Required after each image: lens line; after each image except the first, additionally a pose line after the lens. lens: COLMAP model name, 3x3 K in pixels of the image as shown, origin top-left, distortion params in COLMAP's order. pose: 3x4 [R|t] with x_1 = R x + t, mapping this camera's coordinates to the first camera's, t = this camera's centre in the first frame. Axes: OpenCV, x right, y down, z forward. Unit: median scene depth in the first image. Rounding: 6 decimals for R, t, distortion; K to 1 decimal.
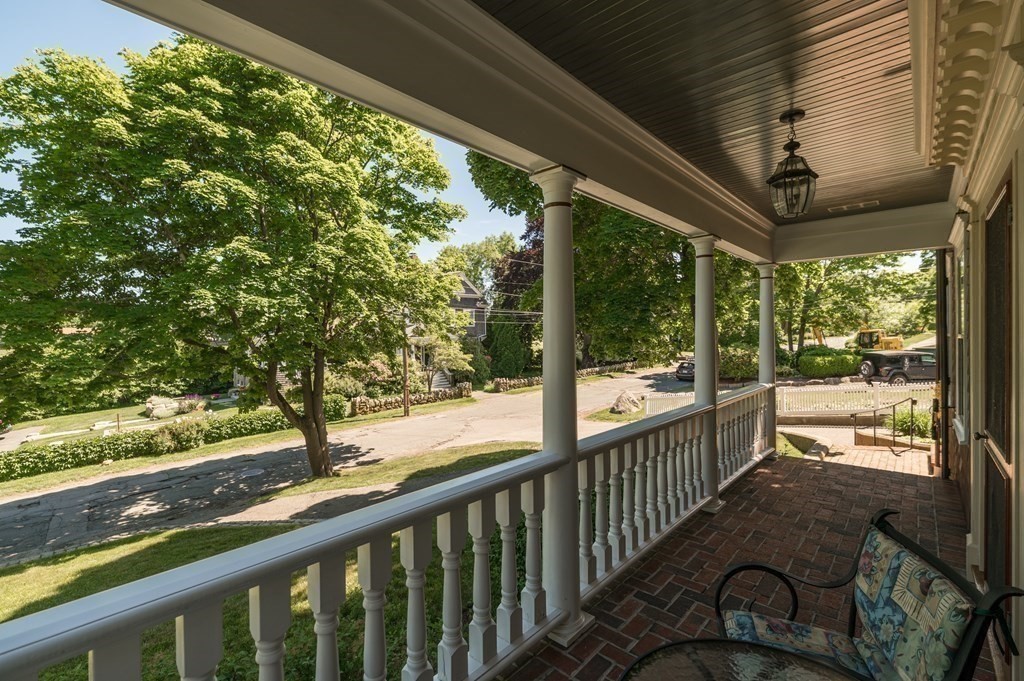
lens RADIAL K [[443.9, 0, 510.9], [0, 443.9, 332.6], [0, 0, 1]] dist [0.002586, -0.001091]
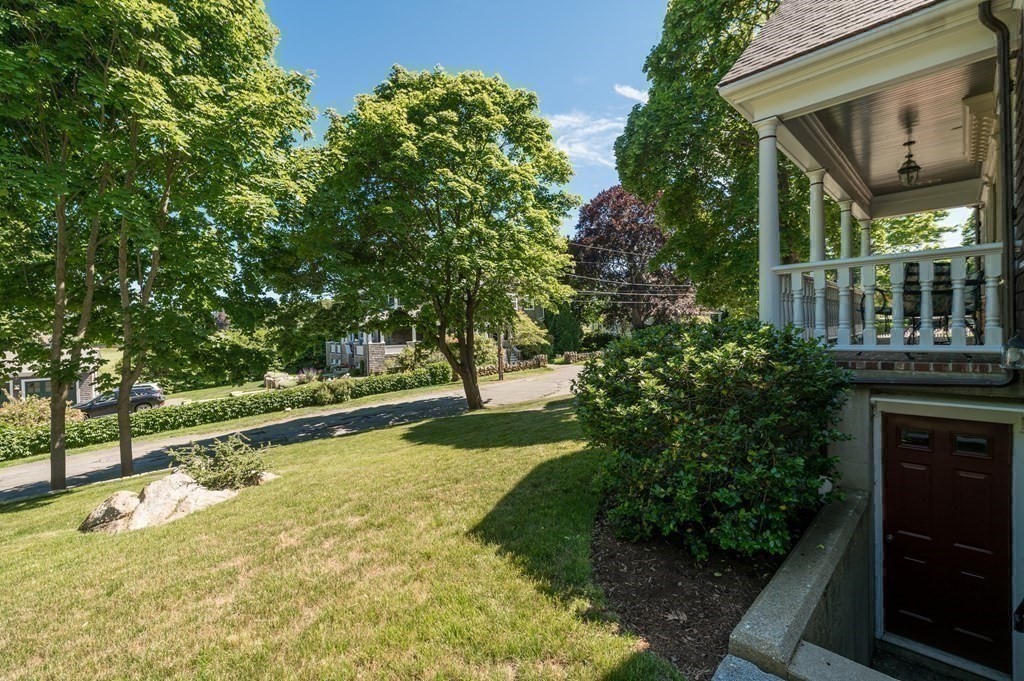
lens RADIAL K [[443.9, 0, 510.2], [0, 443.9, 338.2], [0, 0, 1]] dist [0.002586, -0.001091]
pose [[0.998737, -0.016021, -0.047628, -0.200913], [0.017153, 0.999578, 0.023455, 0.066228], [0.047232, -0.024243, 0.998590, -0.215092]]
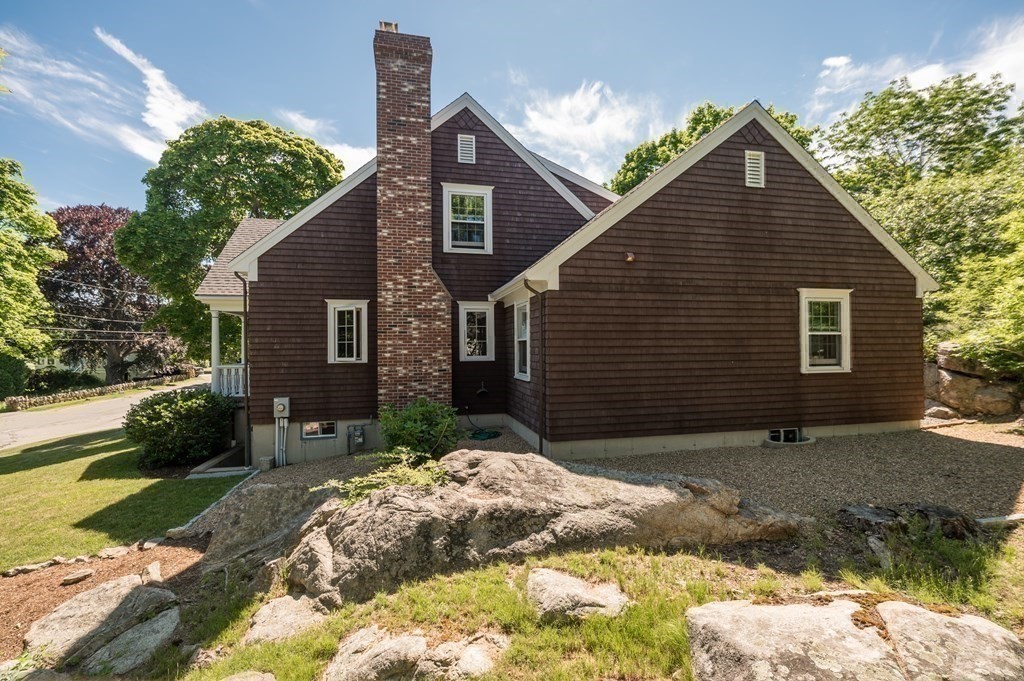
lens RADIAL K [[443.9, 0, 509.4], [0, 443.9, 344.8], [0, 0, 1]] dist [0.002586, -0.001091]
pose [[0.560907, 0.011275, 0.827802, -0.371168], [0.002339, 0.999882, -0.015204, 0.013574], [-0.827875, 0.010464, 0.560814, -0.697516]]
